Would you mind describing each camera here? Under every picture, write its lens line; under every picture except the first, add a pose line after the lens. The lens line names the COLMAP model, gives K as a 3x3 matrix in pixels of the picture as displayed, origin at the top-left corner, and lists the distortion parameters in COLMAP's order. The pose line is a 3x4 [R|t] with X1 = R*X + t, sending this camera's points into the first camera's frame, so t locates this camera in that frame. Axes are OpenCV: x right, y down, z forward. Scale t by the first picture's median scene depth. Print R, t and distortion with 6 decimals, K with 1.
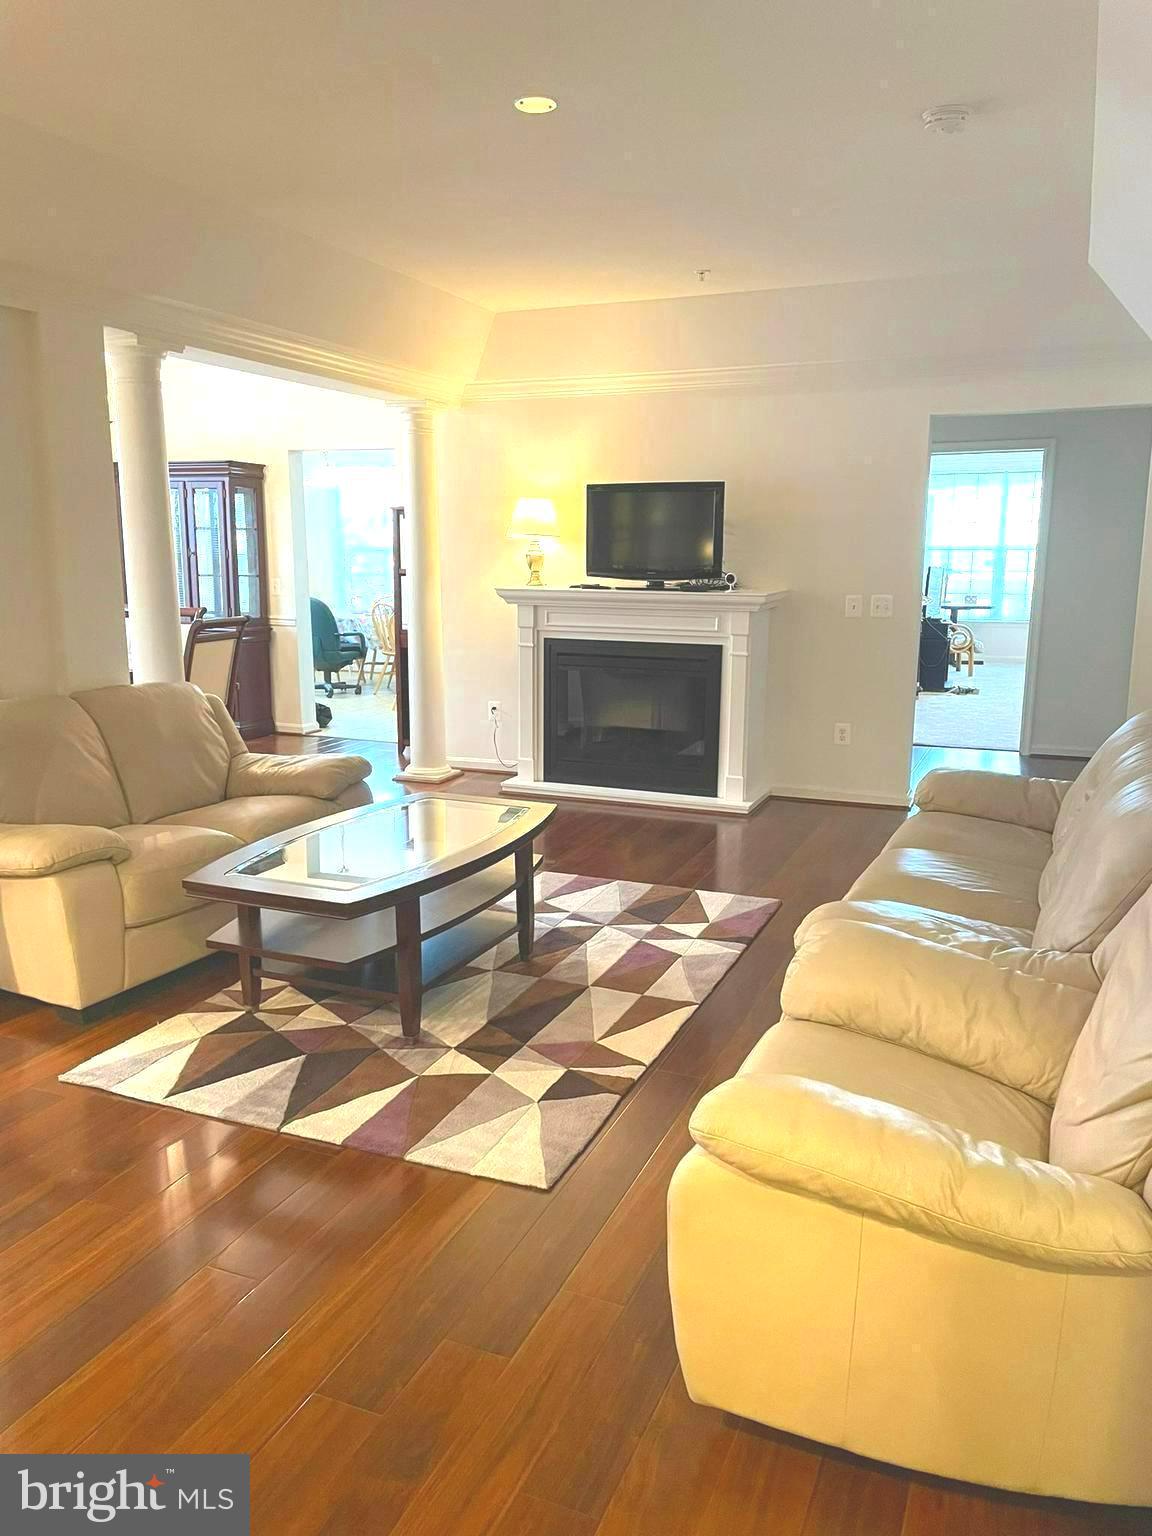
lens RADIAL K [[1141.8, 0, 581.5], [0, 1141.8, 763.0], [0, 0, 1]] dist [0.056955, -0.000825]
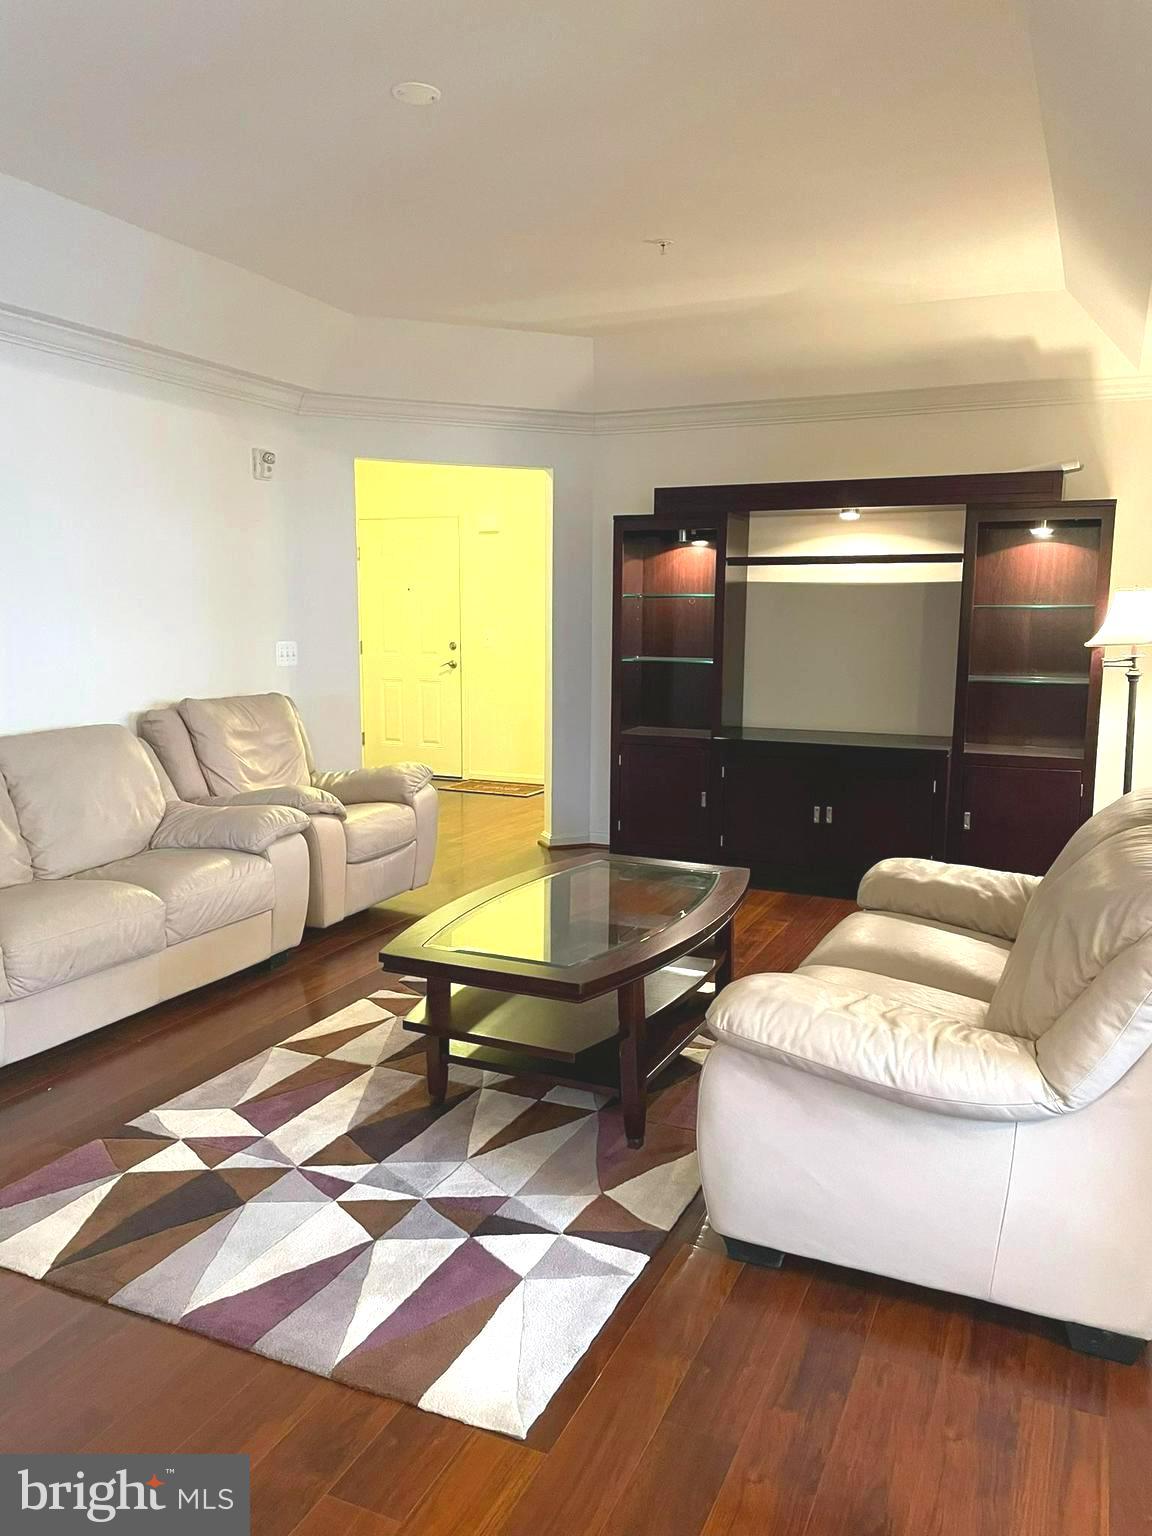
lens RADIAL K [[1141.8, 0, 581.5], [0, 1141.8, 763.0], [0, 0, 1]] dist [0.056955, -0.000825]
pose [[-0.999812, -0.012330, 0.014961, -0.101002], [-0.006925, 0.947919, 0.318435, -0.193919], [-0.018108, 0.318272, -0.947827, 1.078217]]
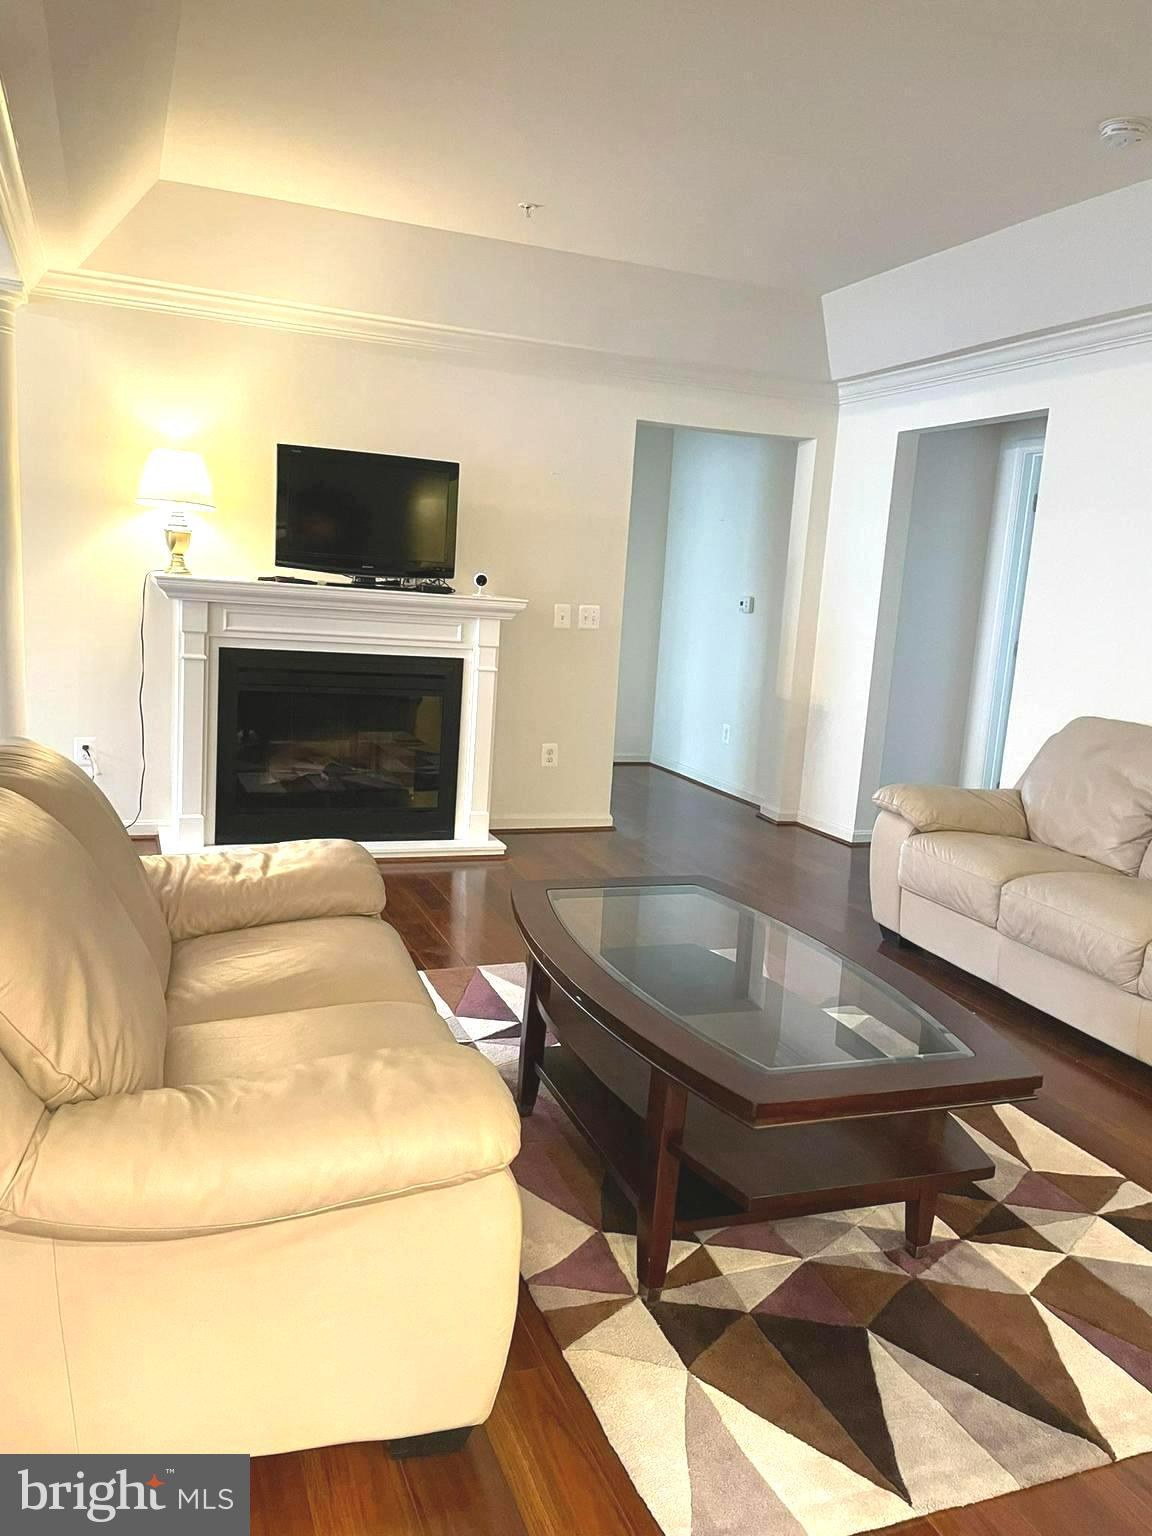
lens RADIAL K [[1141.8, 0, 581.5], [0, 1141.8, 763.0], [0, 0, 1]] dist [0.056955, -0.000825]
pose [[0.721475, -0.064230, 0.689455, -0.401005], [0.066462, 0.997515, 0.023381, -0.040542], [-0.689243, 0.028954, 0.723951, 0.337708]]
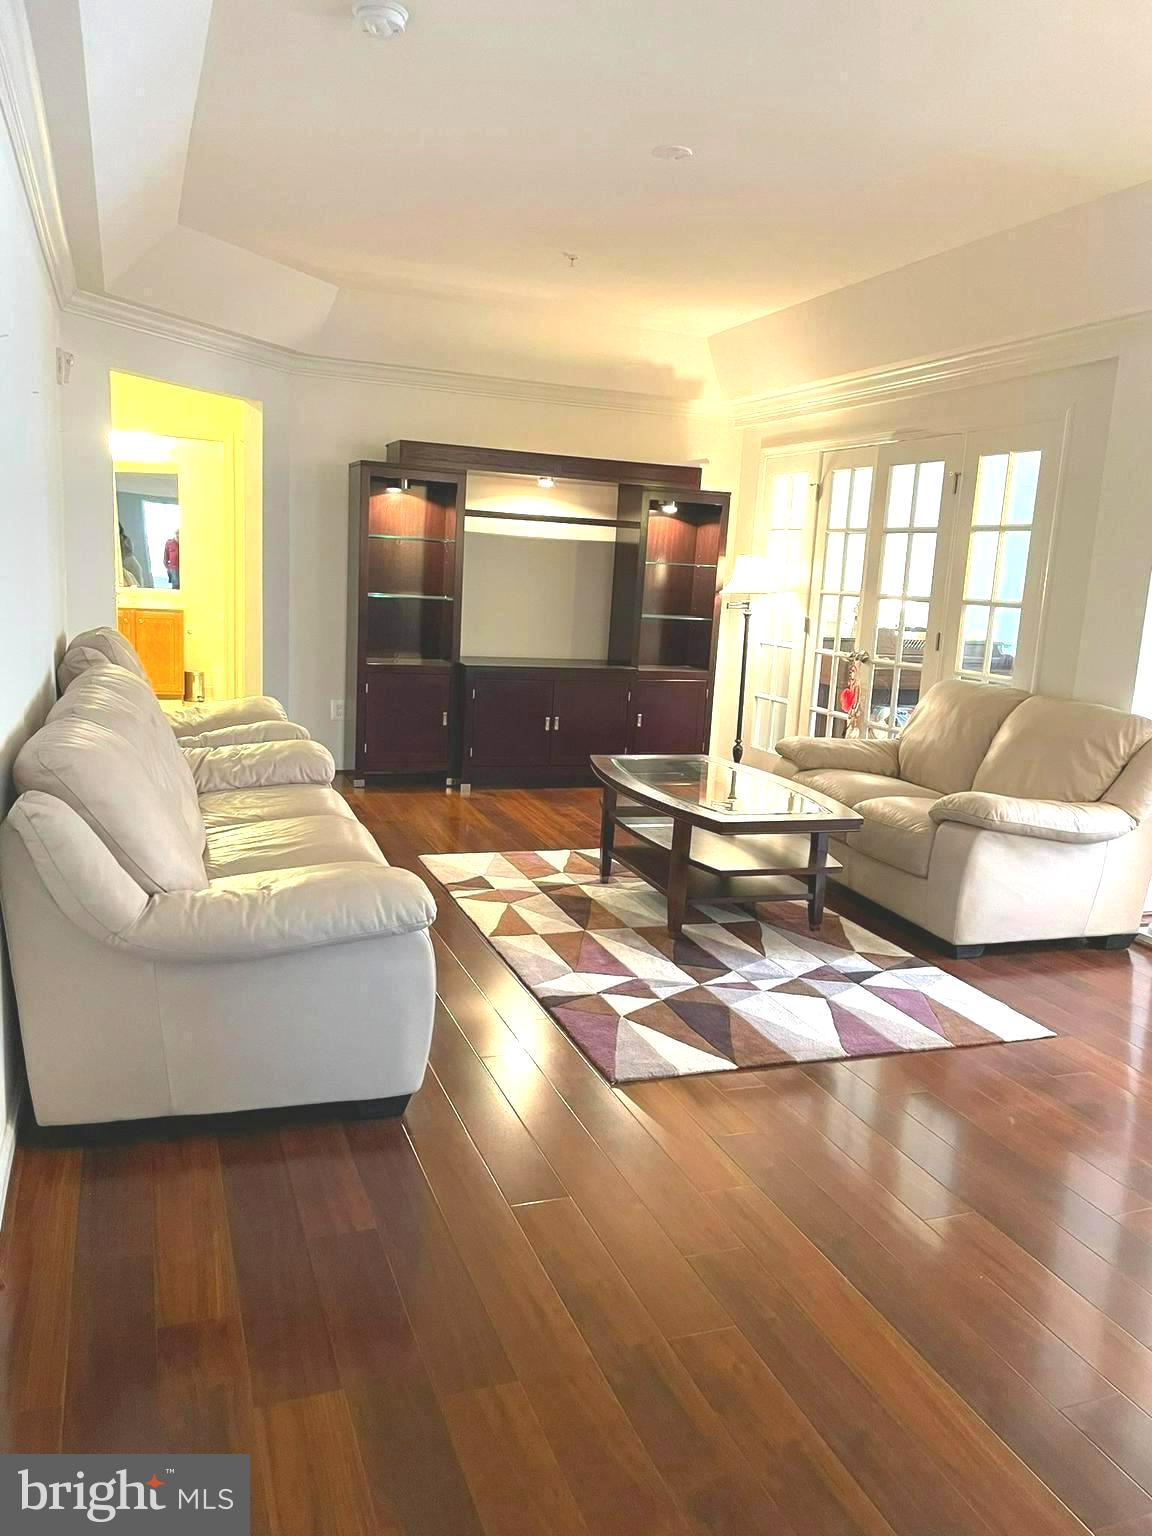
lens RADIAL K [[1141.8, 0, 581.5], [0, 1141.8, 763.0], [0, 0, 1]] dist [0.056955, -0.000825]
pose [[-0.725642, 0.074458, -0.684032, 0.462263], [-0.184655, 0.936587, 0.297837, -0.176358], [0.662832, 0.342433, -0.665878, 1.022035]]
